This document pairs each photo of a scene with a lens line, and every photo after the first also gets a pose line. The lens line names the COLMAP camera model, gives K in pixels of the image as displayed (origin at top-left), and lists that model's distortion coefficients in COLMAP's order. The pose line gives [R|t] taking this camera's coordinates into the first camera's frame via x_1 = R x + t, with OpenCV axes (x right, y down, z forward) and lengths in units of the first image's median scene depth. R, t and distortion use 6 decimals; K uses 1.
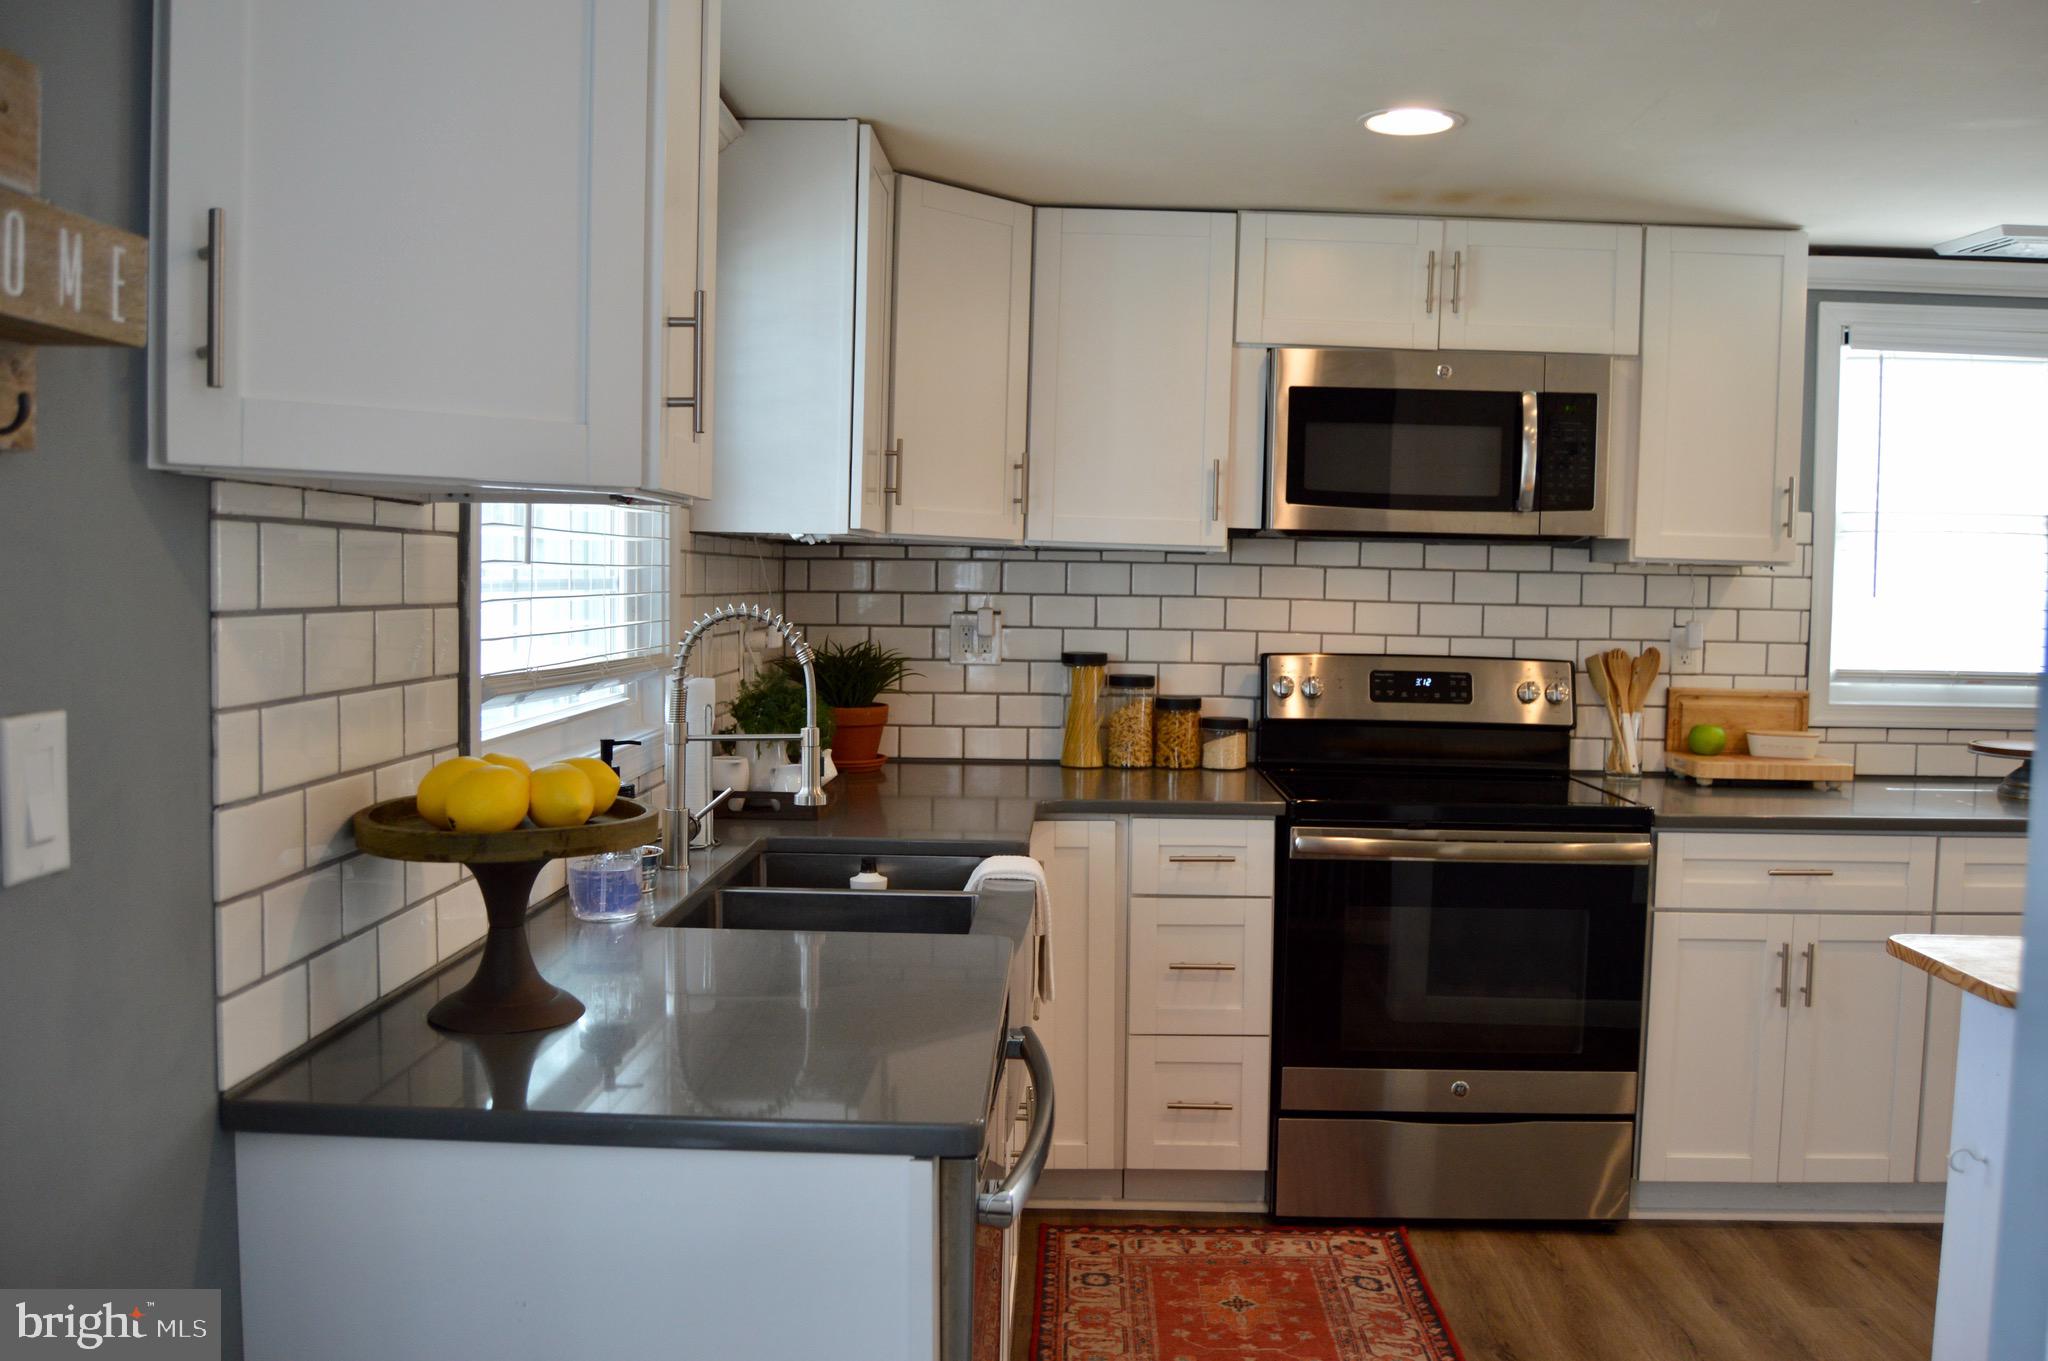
lens RADIAL K [[1610.2, 0, 1034.8], [0, 1610.2, 674.7], [0, 0, 1]] dist [-0.095224, 0.030397]
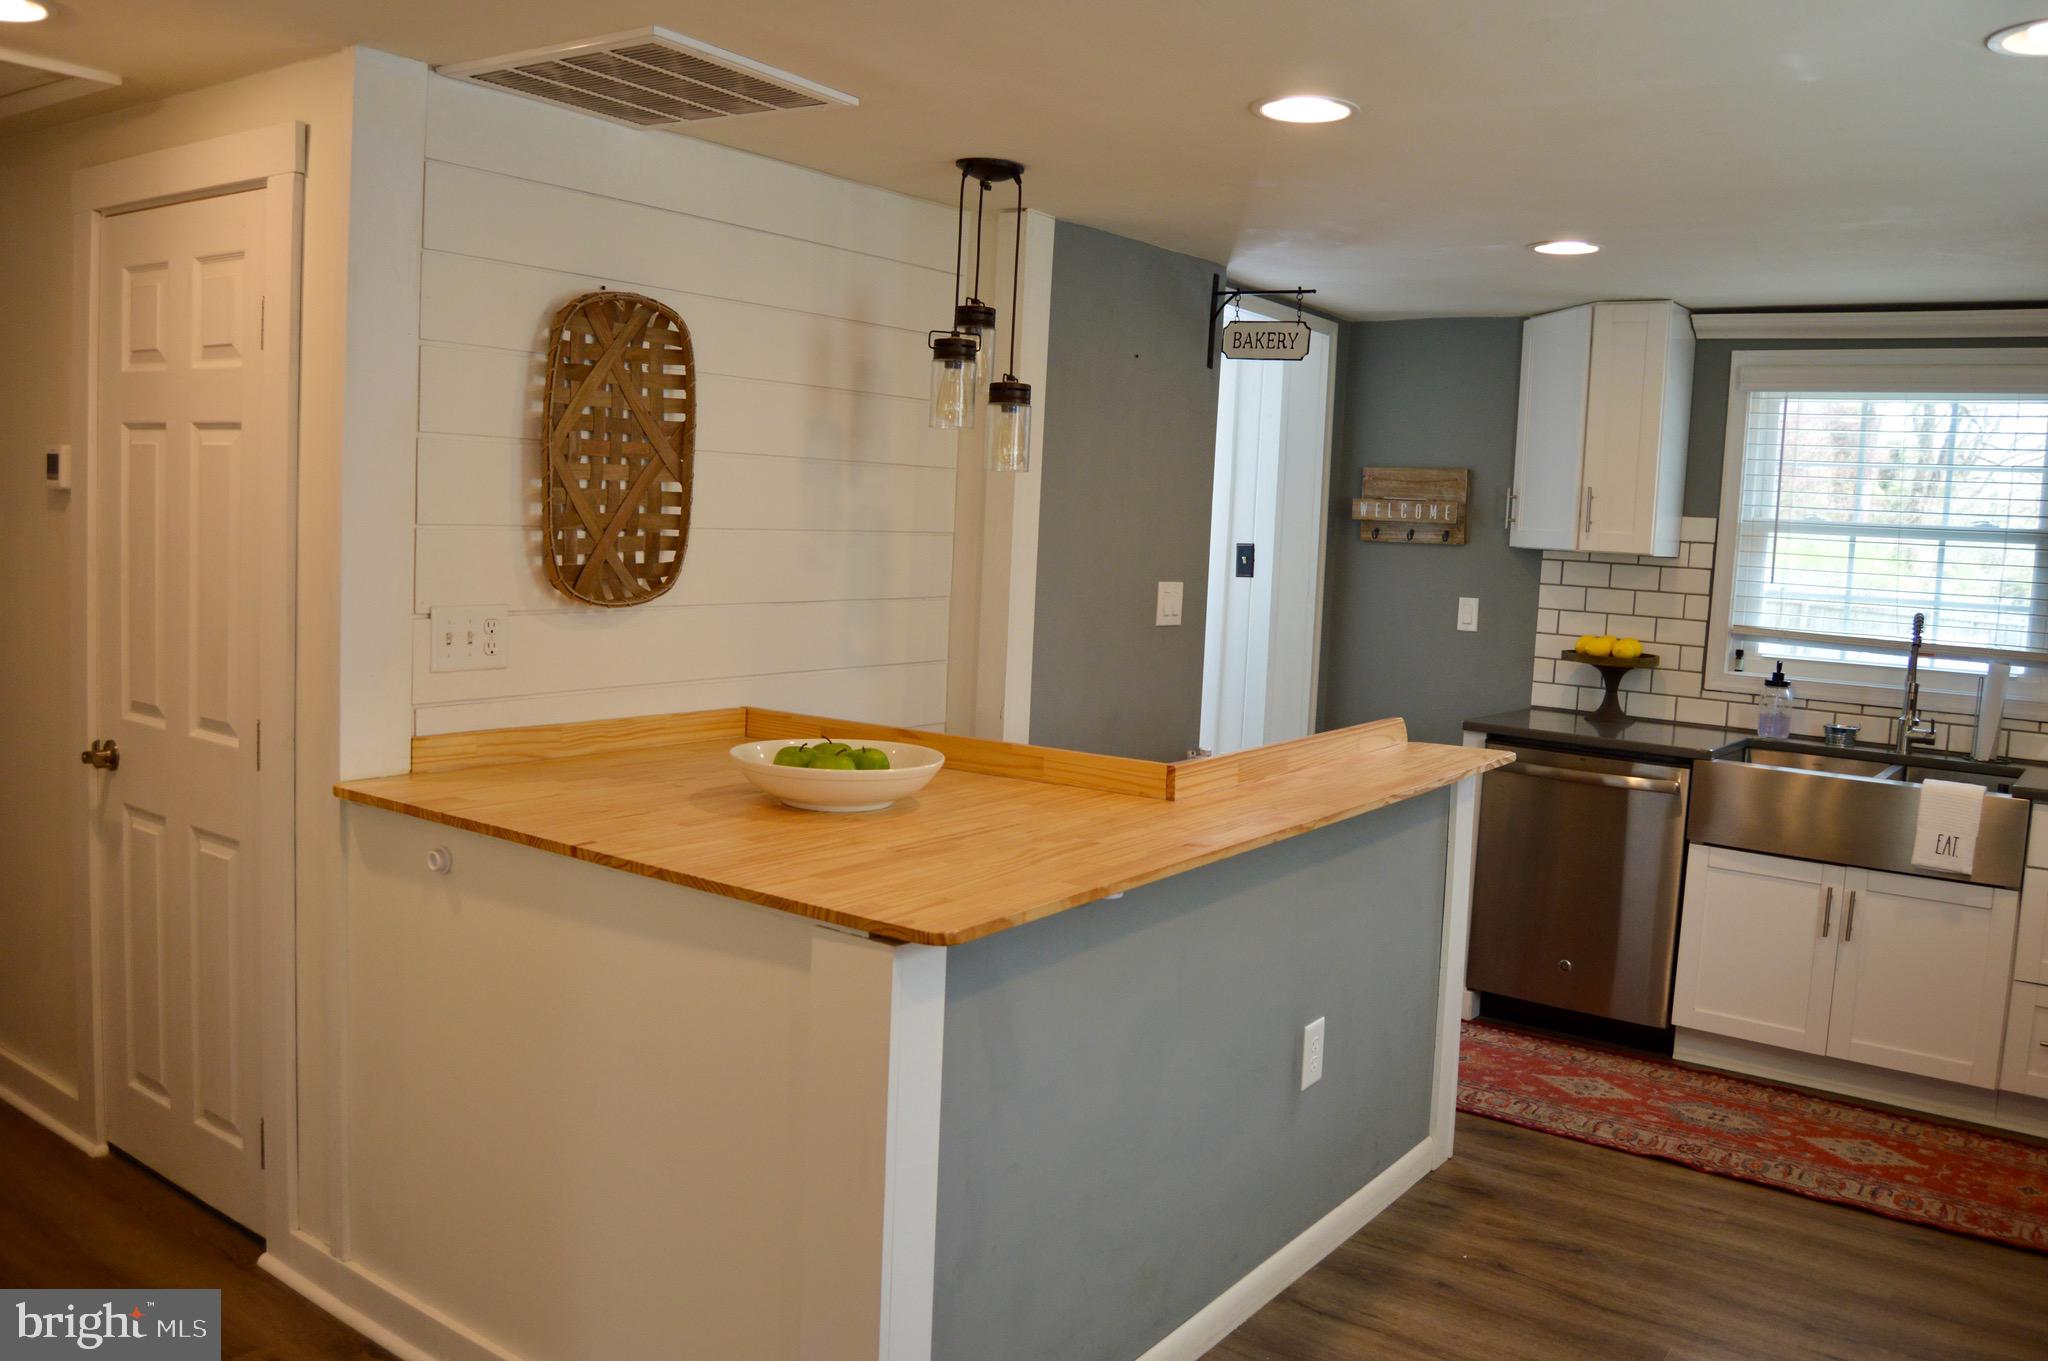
lens RADIAL K [[1610.2, 0, 1019.1], [0, 1610.2, 678.4], [0, 0, 1]] dist [-0.095224, 0.030397]
pose [[-0.579784, 0.020857, -0.814503, 1.512446], [-0.110714, 0.988383, 0.104118, -0.032325], [0.807213, 0.150543, -0.570740, 0.969324]]
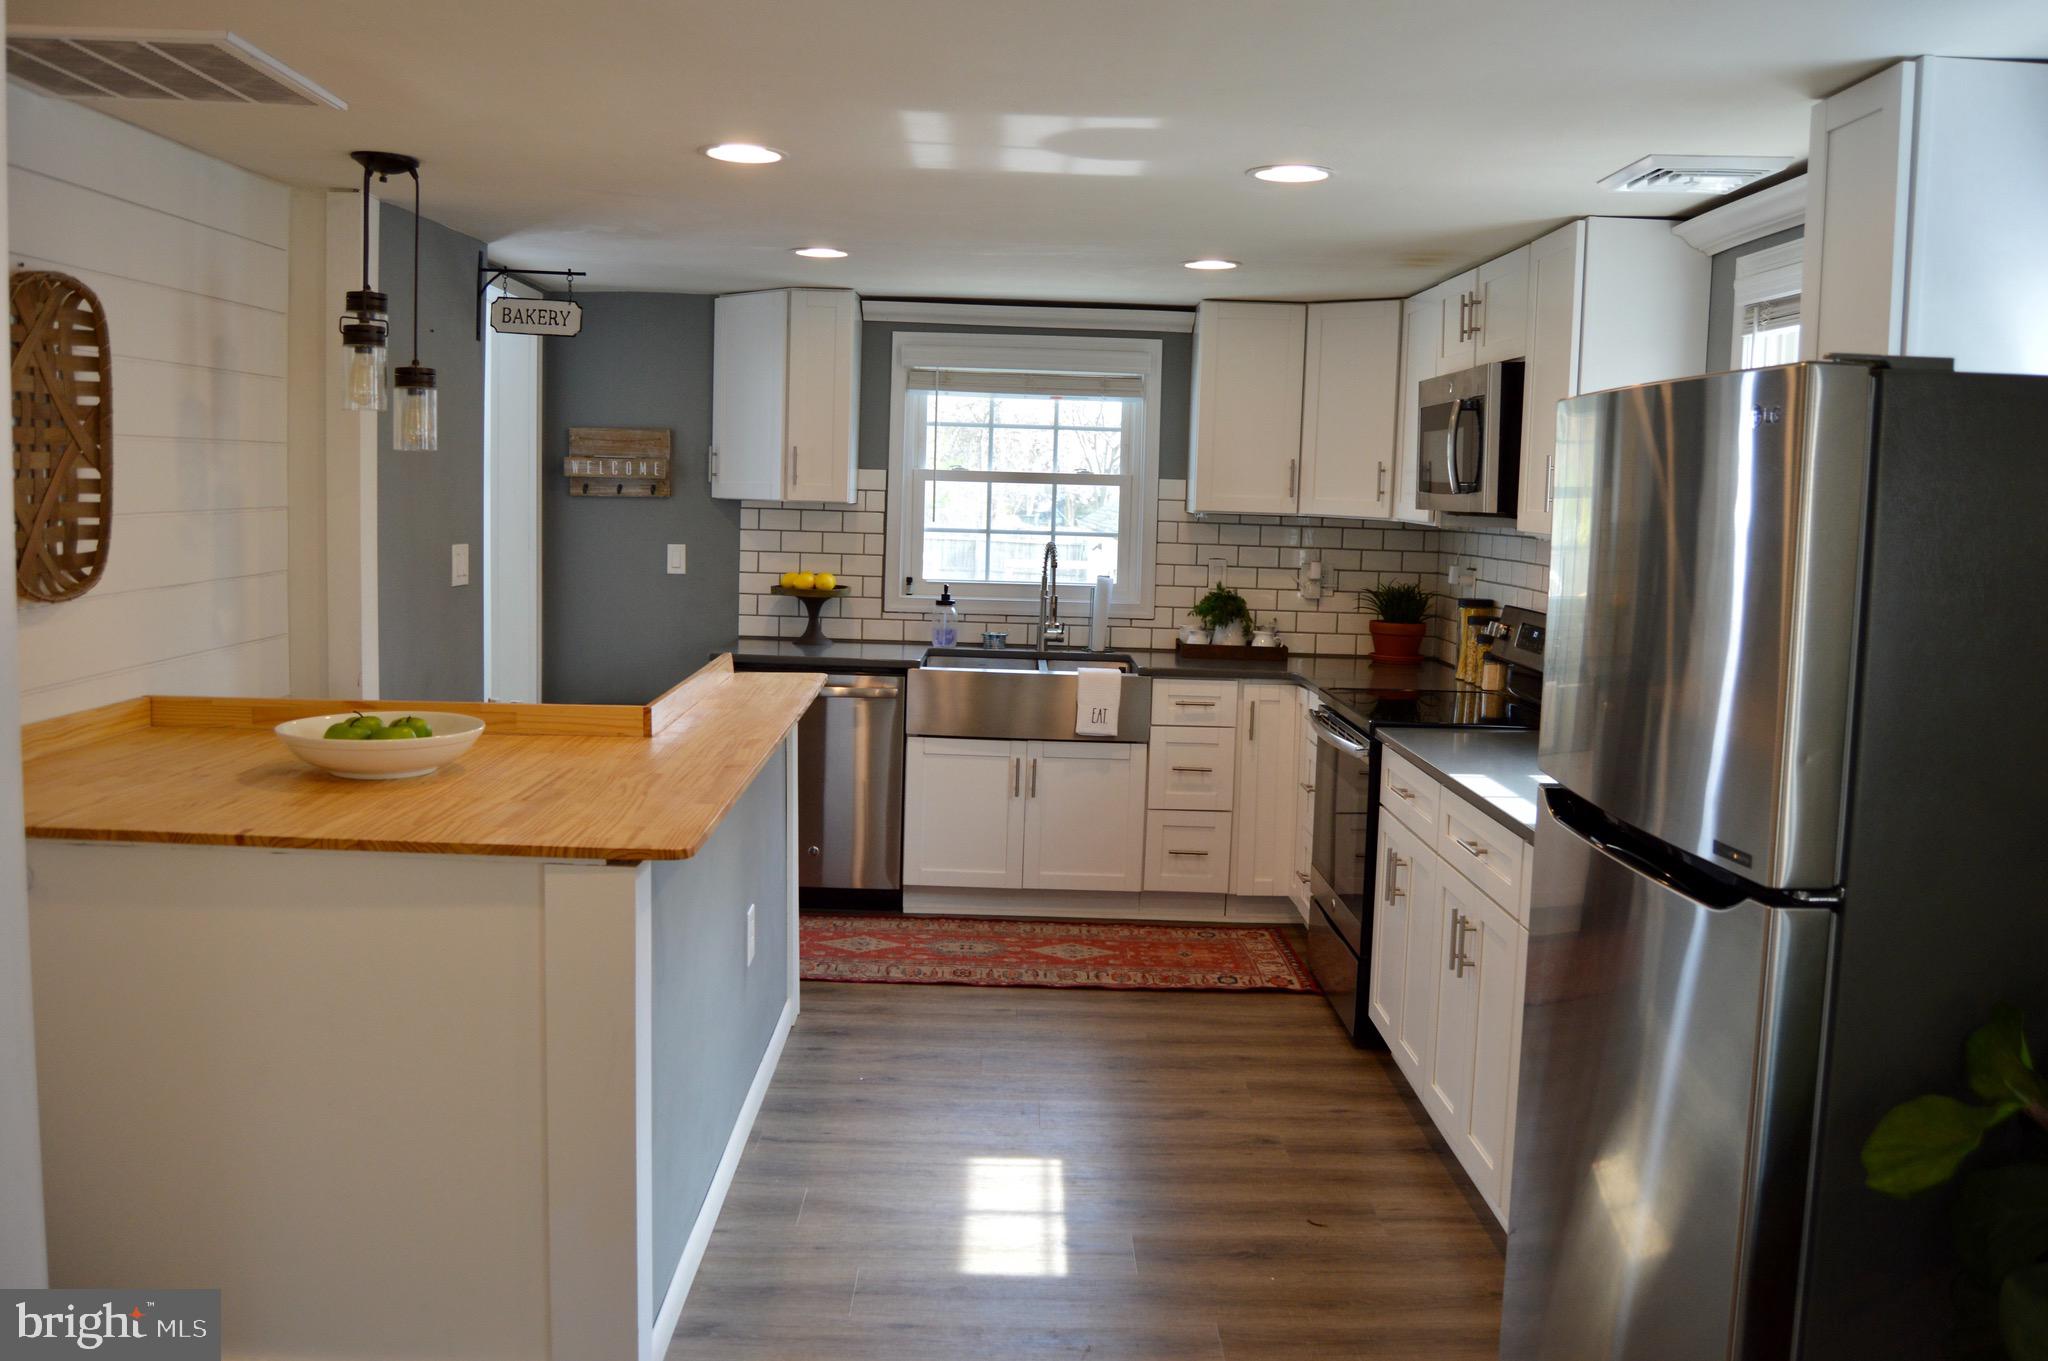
lens RADIAL K [[1610.2, 0, 1026.9], [0, 1610.2, 681.6], [0, 0, 1]] dist [-0.095224, 0.030397]
pose [[0.019369, 0.084403, -0.996243, 1.786417], [-0.086072, 0.992872, 0.082444, -0.023592], [0.996101, 0.084152, 0.026495, 0.742518]]
